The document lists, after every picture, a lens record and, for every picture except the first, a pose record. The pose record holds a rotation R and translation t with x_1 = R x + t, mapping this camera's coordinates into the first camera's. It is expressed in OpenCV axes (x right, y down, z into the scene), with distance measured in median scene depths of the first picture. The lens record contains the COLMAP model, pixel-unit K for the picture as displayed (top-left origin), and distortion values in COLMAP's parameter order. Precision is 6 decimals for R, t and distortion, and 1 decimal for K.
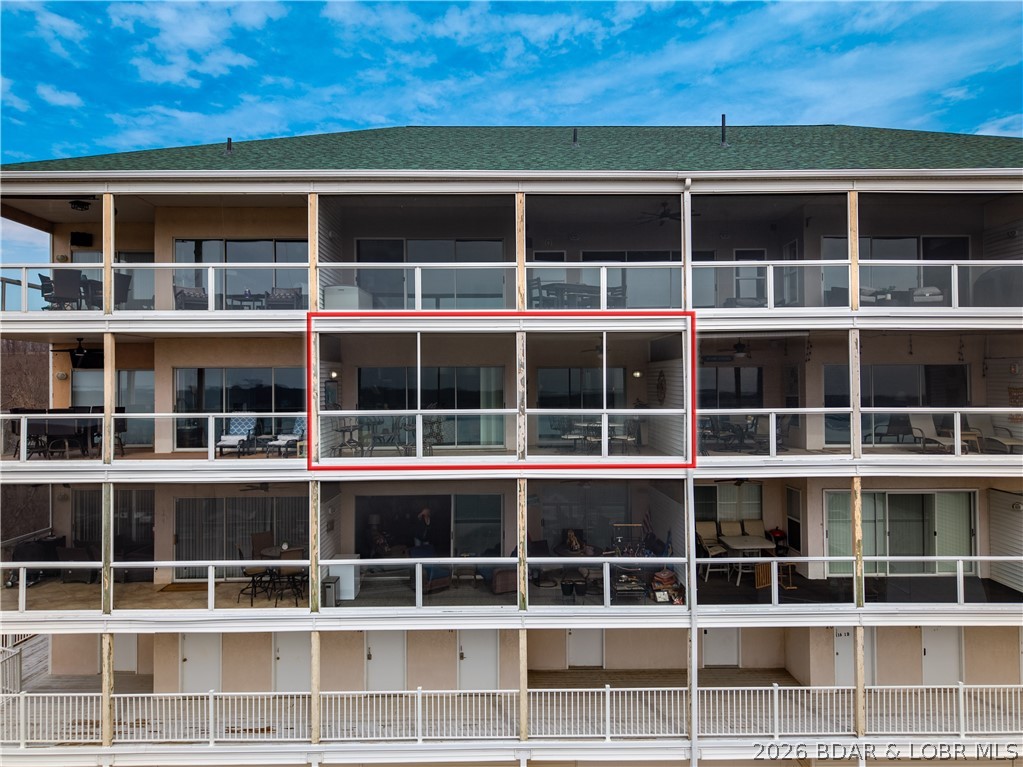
lens RADIAL K [[684.2, 0, 511.5], [0, 684.2, 383.5], [0, 0, 1]] dist [0.001998, -0.004438]
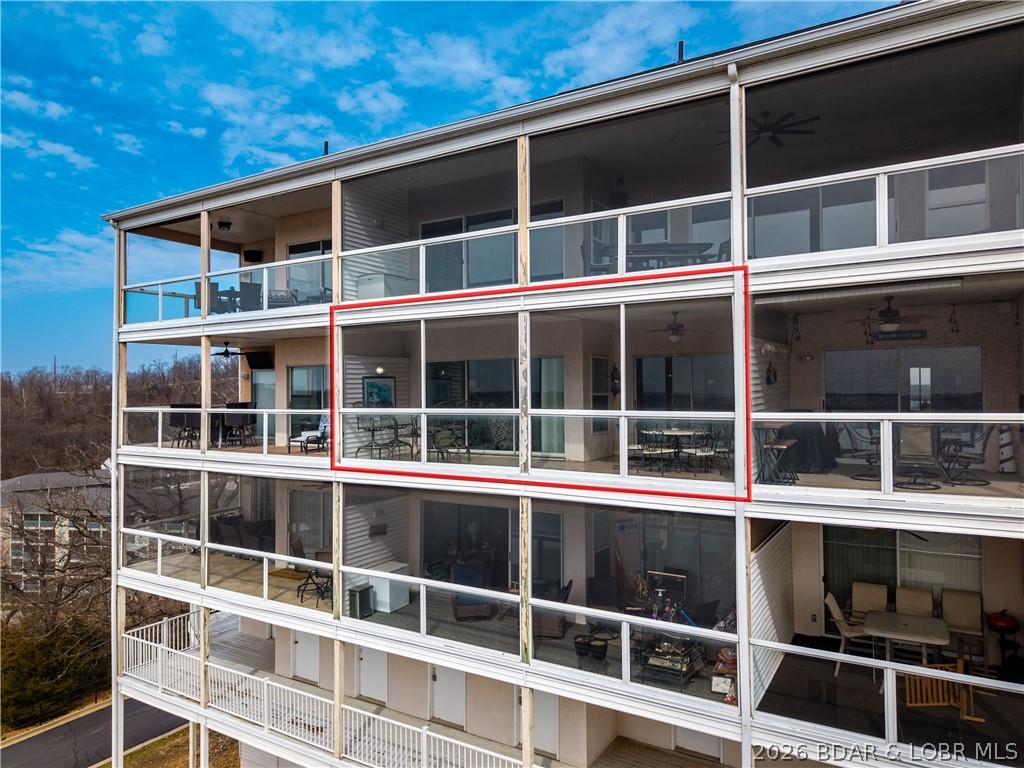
lens RADIAL K [[684.9, 0, 512.0], [0, 684.9, 384.0], [0, 0, 1]] dist [0.001998, -0.004438]
pose [[0.846807, -0.007054, -0.531853, 0.424975], [0.007801, 0.999969, -0.000843, 0.008952], [0.531842, -0.003435, 0.846836, 0.320719]]
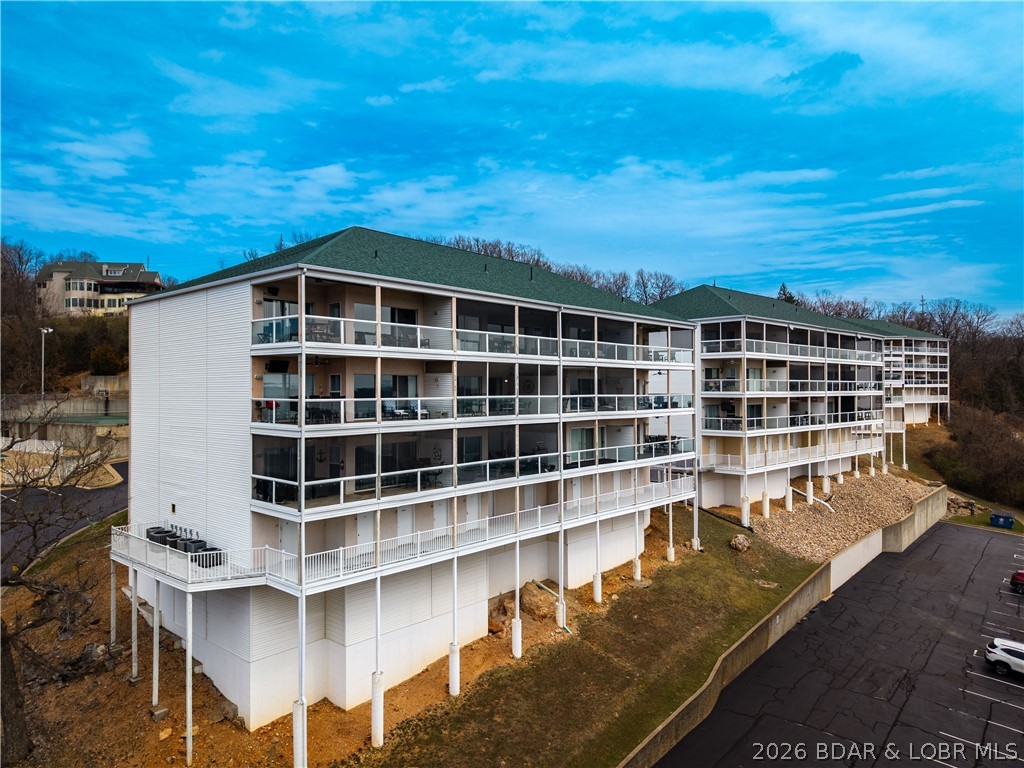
lens RADIAL K [[684.9, 0, 512.0], [0, 684.9, 384.0], [0, 0, 1]] dist [0.001998, -0.004438]
pose [[0.669943, 0.010144, 0.742343, -1.791886], [-0.008700, 0.999945, -0.005812, 0.011373], [-0.742362, -0.002564, 0.669995, -0.603168]]
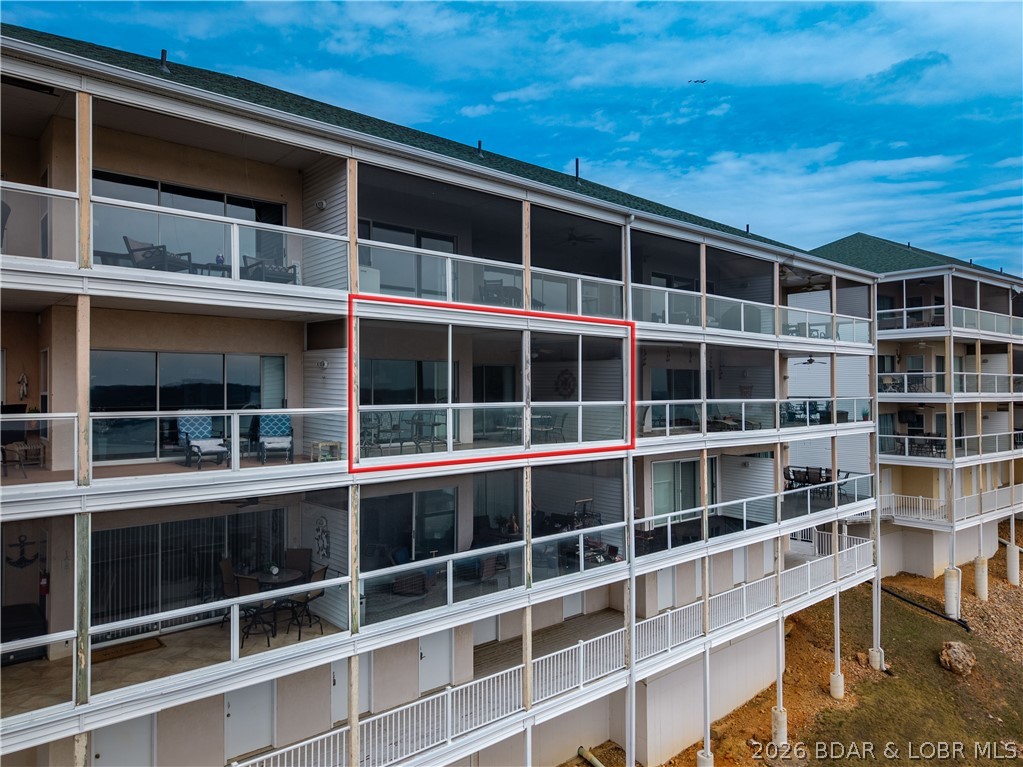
lens RADIAL K [[684.2, 0, 511.5], [0, 684.2, 383.5], [0, 0, 1]] dist [0.001998, -0.004438]
pose [[0.760749, 0.010614, 0.648959, -0.704796], [-0.008910, 0.999943, -0.005909, 0.014770], [-0.648985, -0.001287, 0.760800, 0.197010]]
